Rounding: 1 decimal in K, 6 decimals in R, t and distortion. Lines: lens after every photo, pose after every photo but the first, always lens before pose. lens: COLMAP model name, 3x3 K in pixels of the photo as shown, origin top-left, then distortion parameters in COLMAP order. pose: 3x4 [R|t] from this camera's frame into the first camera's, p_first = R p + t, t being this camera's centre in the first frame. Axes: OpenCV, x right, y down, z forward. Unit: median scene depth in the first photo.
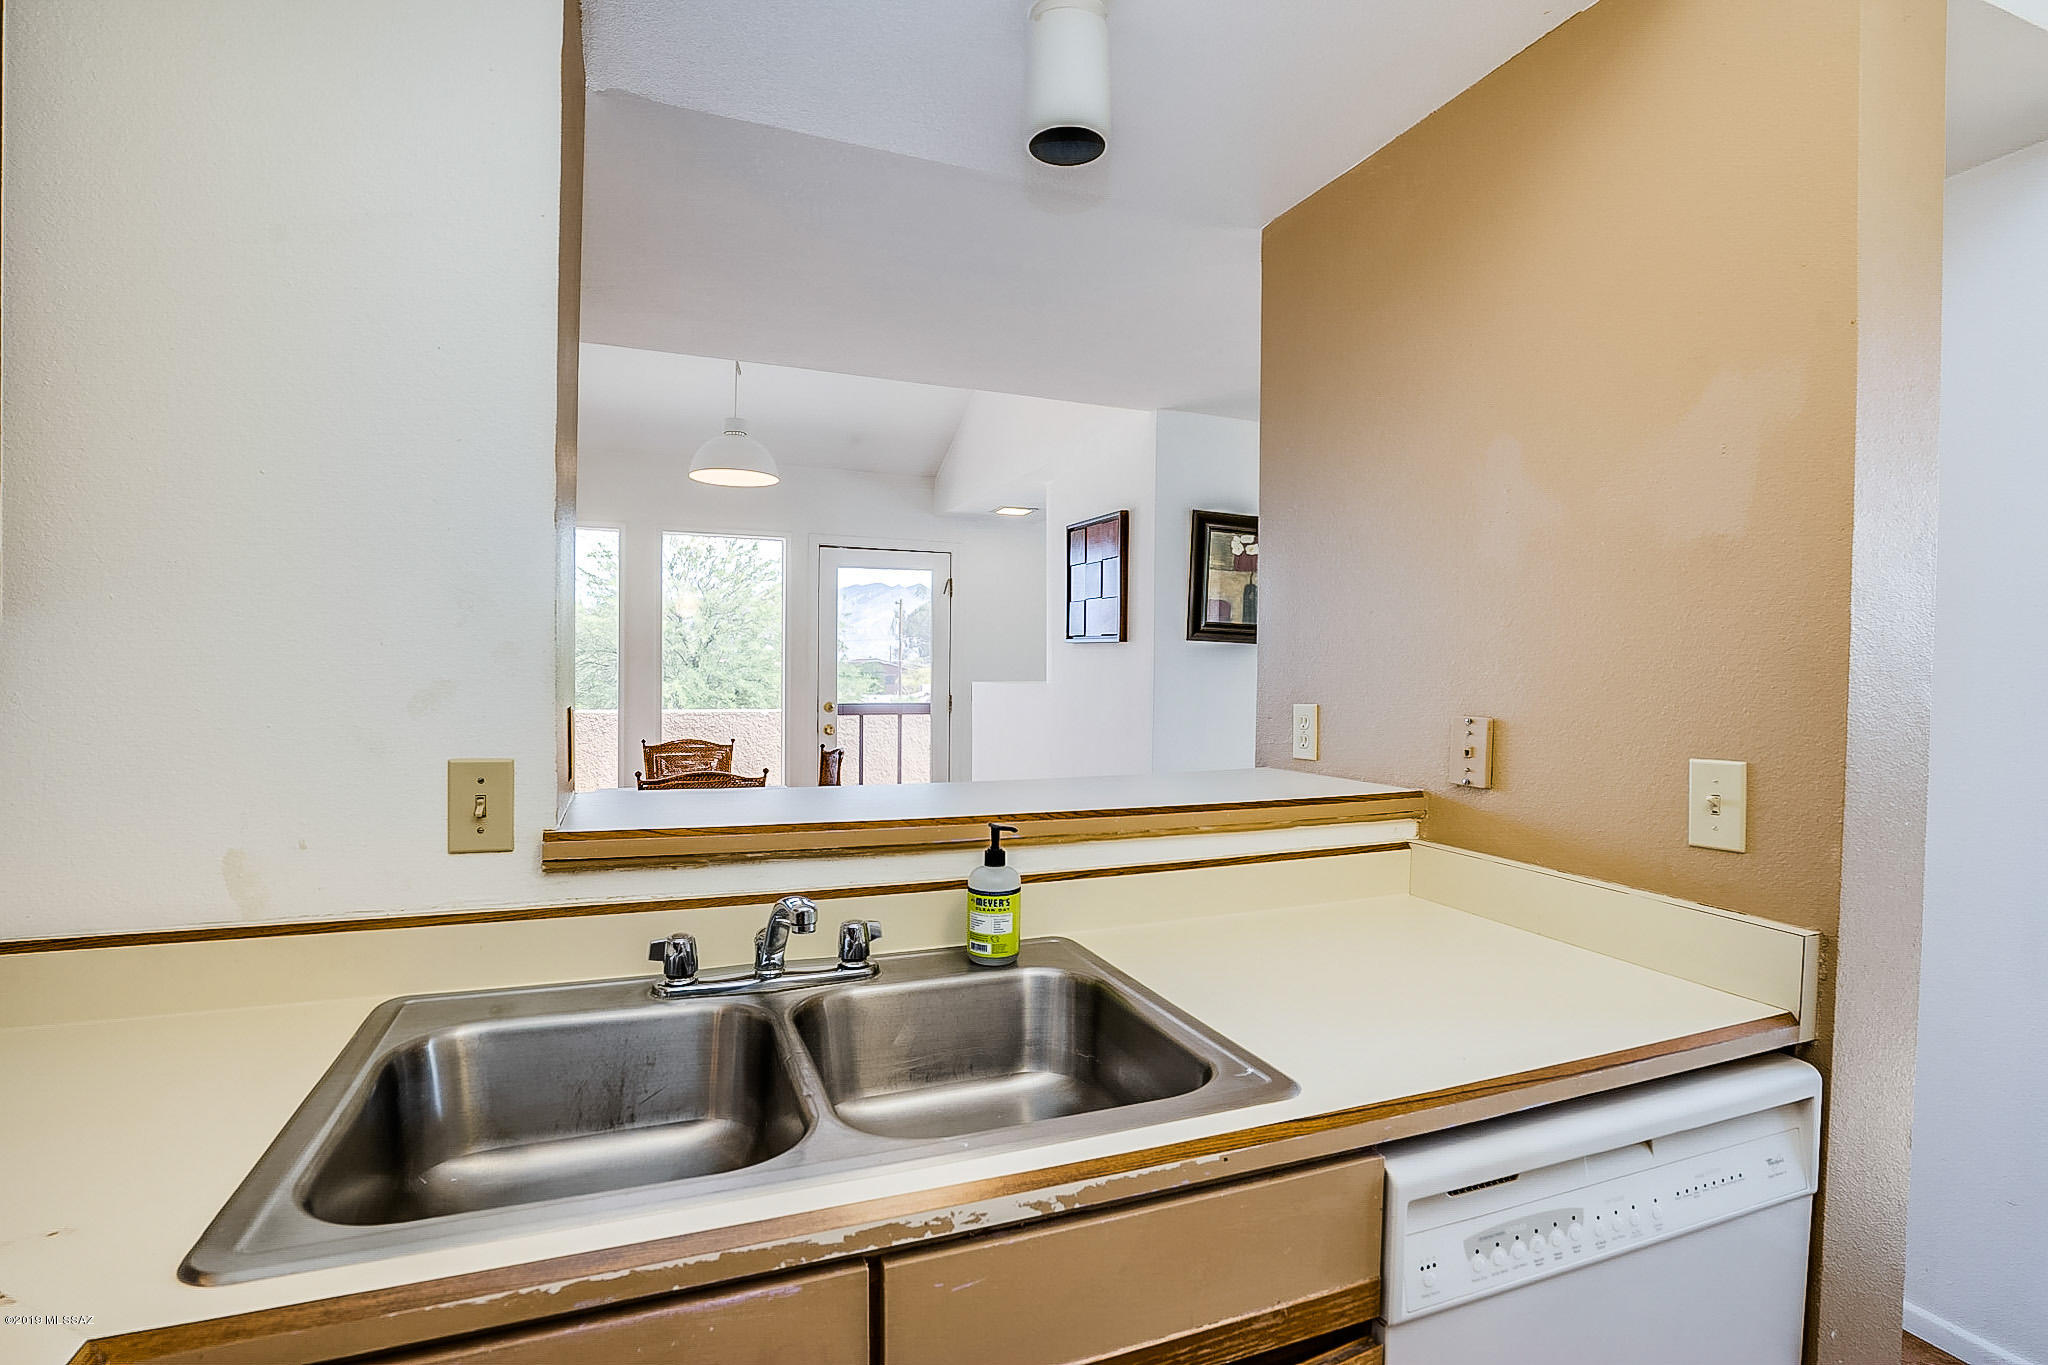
lens RADIAL K [[982.9, 0, 1026.2], [0, 982.9, 688.0], [0, 0, 1]] dist [-0.031490, 0.011206]
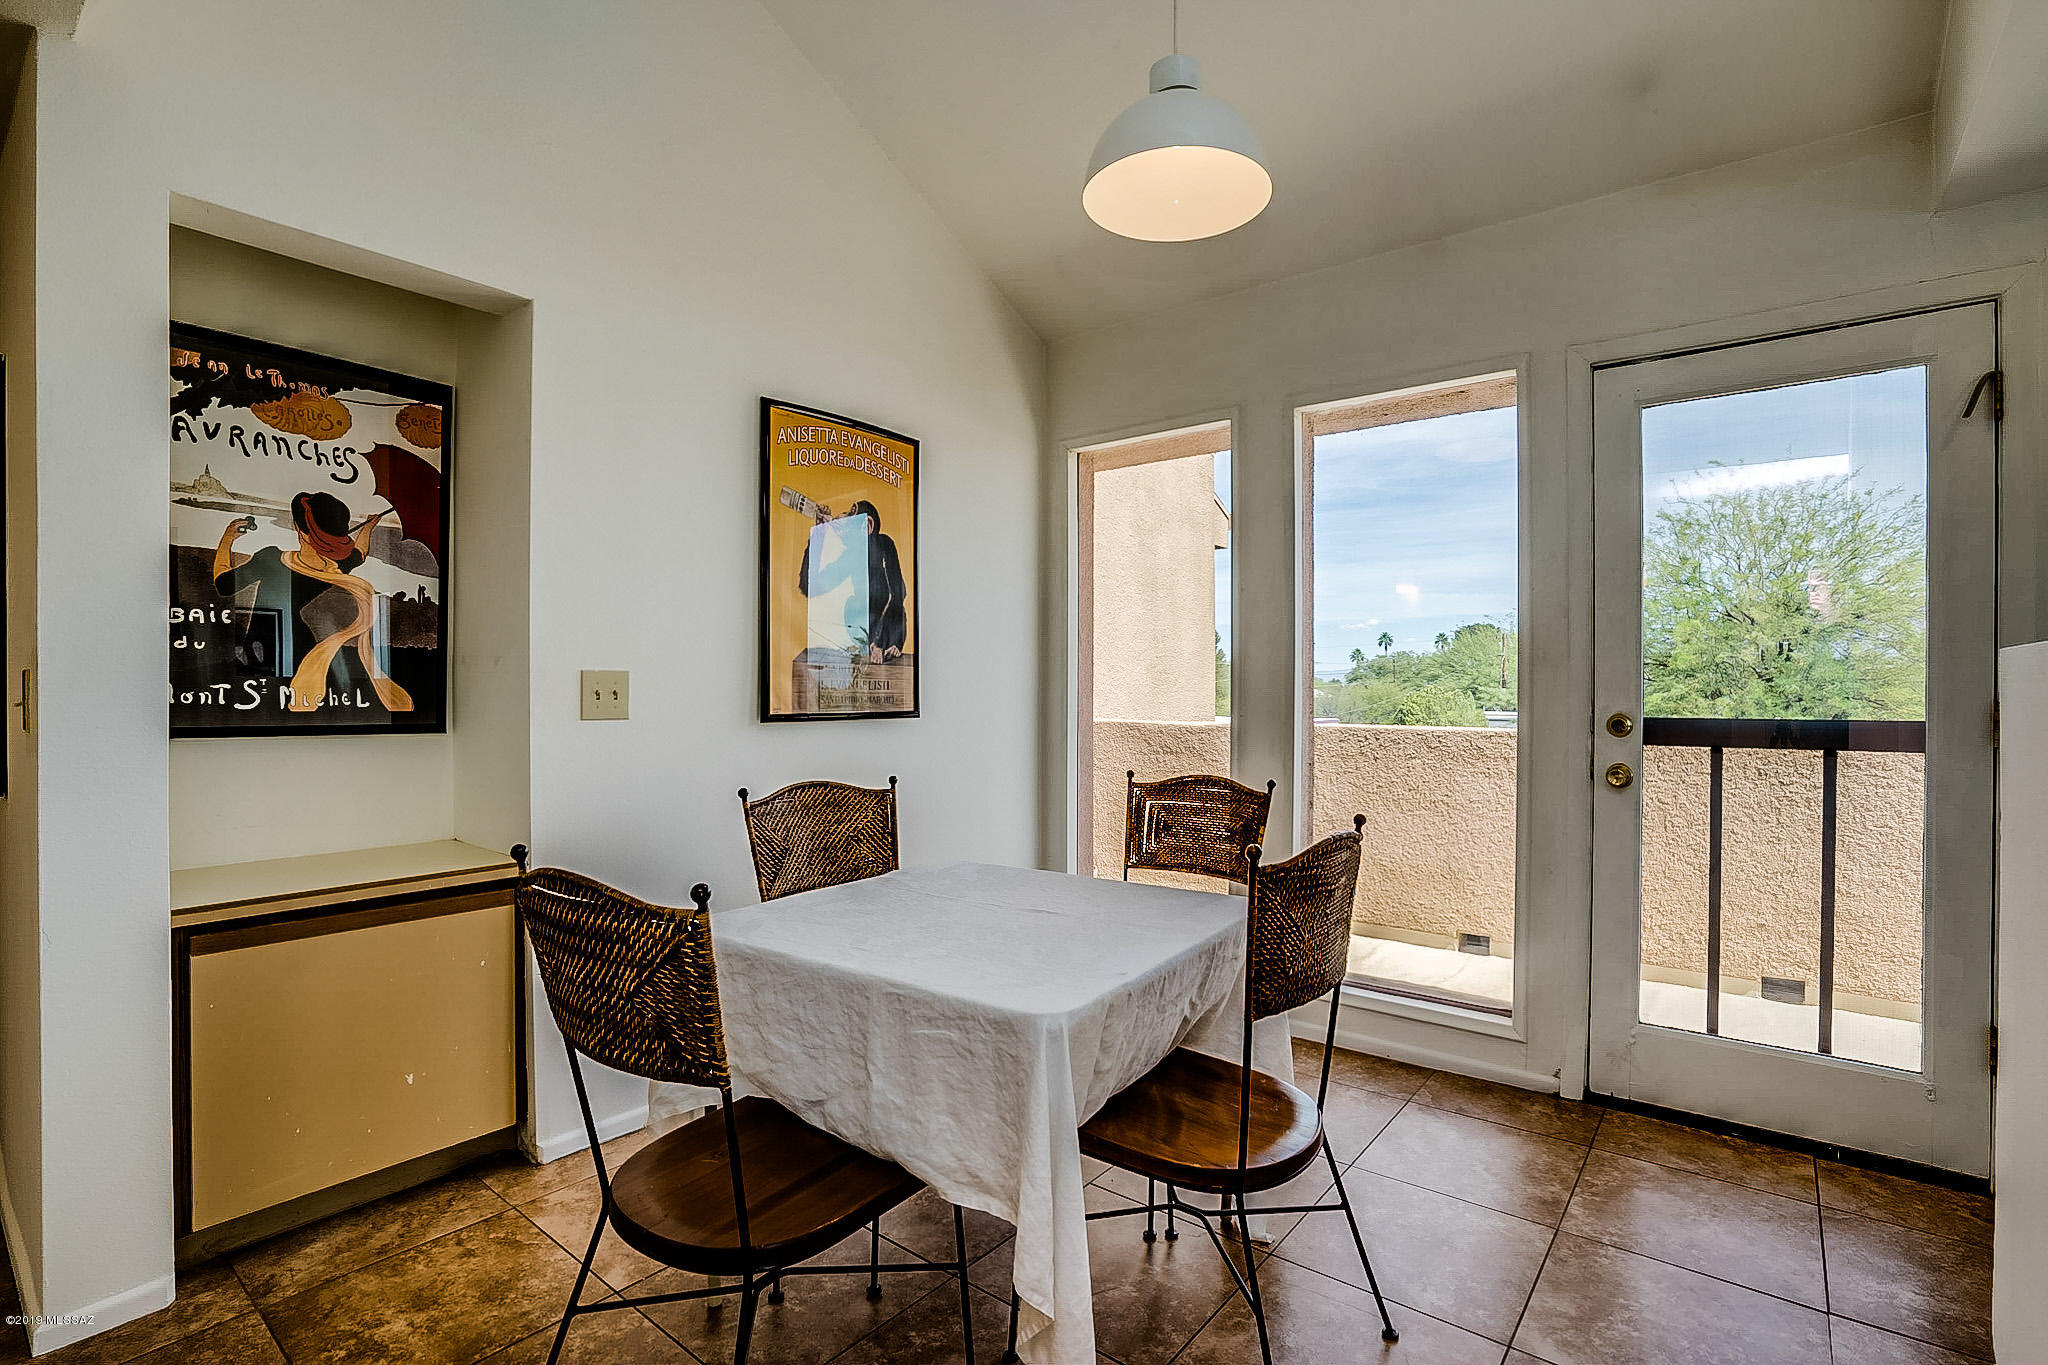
lens RADIAL K [[974.1, 0, 1051.9], [0, 974.1, 690.2], [0, 0, 1]] dist [-0.033164, 0.000745]
pose [[0.492278, -0.009615, -0.870385, 0.052123], [-0.008241, 0.999843, -0.015706, 0.012594], [0.870399, 0.014905, 0.492122, 0.553659]]
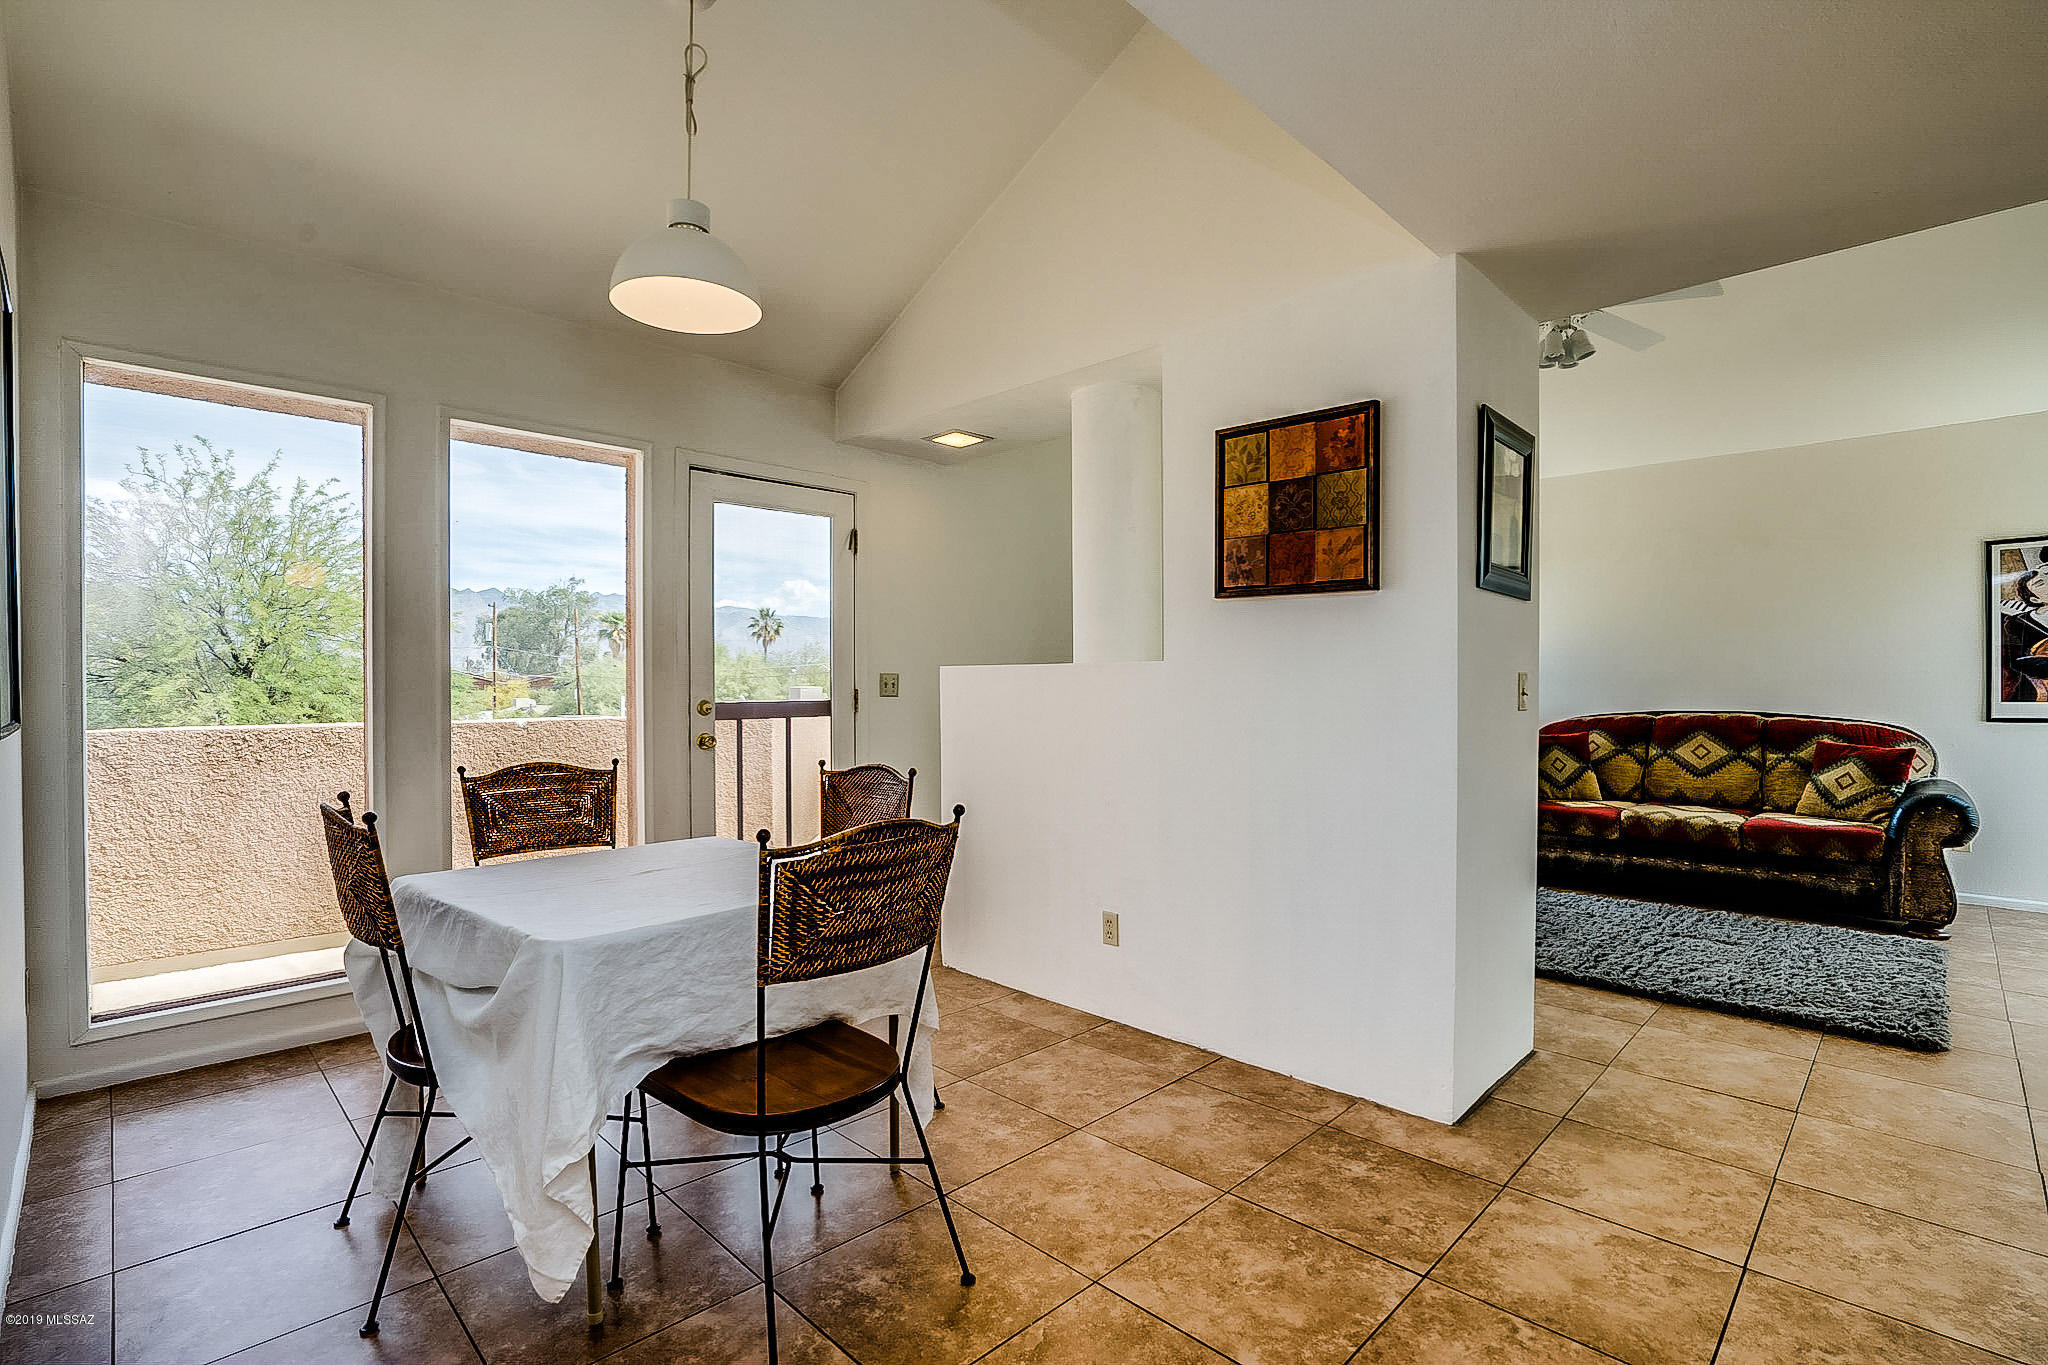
lens RADIAL K [[982.9, 0, 1026.2], [0, 982.9, 688.0], [0, 0, 1]] dist [-0.031490, 0.011206]
pose [[0.925724, -0.016442, 0.377843, -0.246698], [0.019726, 0.999794, -0.004821, 0.013190], [-0.377686, 0.011916, 0.925857, 0.289864]]
